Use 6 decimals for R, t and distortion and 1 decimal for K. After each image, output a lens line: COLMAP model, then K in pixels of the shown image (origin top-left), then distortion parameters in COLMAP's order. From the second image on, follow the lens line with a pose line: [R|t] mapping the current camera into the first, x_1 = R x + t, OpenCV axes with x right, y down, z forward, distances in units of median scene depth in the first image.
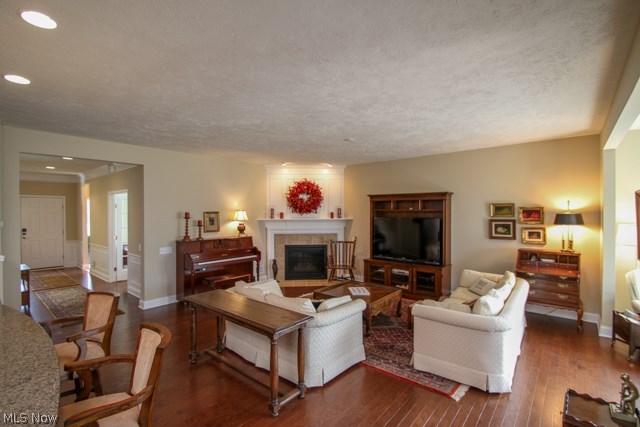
lens RADIAL K [[295.8, 0, 319.9], [0, 295.8, 212.8], [0, 0, 1]] dist [-0.005418, -0.005064]
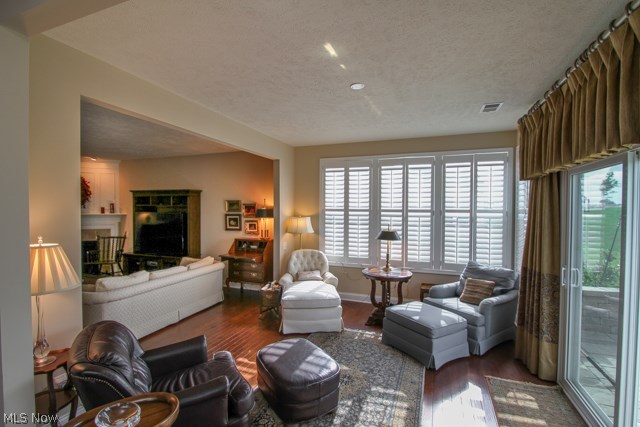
lens RADIAL K [[295.8, 0, 325.7], [0, 295.8, 214.5], [0, 0, 1]] dist [-0.005418, -0.005064]
pose [[0.935667, -0.002423, 0.352876, 0.427690], [-0.004163, 0.999831, 0.017903, 0.001769], [-0.352860, -0.018220, 0.935499, -0.188886]]
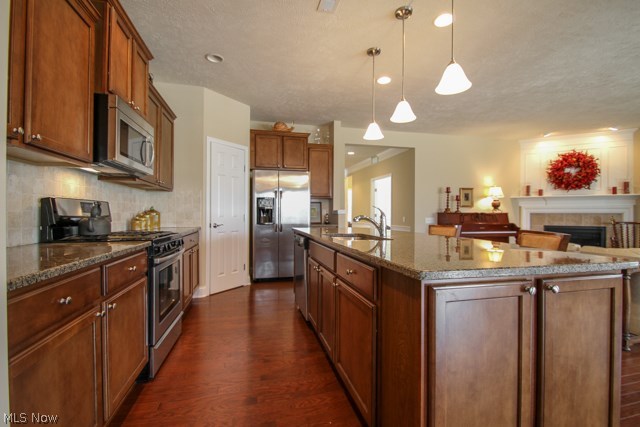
lens RADIAL K [[295.8, 0, 320.6], [0, 295.8, 212.0], [0, 0, 1]] dist [-0.005418, -0.005064]
pose [[0.802151, 0.000519, -0.597121, -0.142611], [-0.006896, 0.999941, -0.008394, 0.089056], [0.597081, 0.010851, 0.802107, -0.156947]]
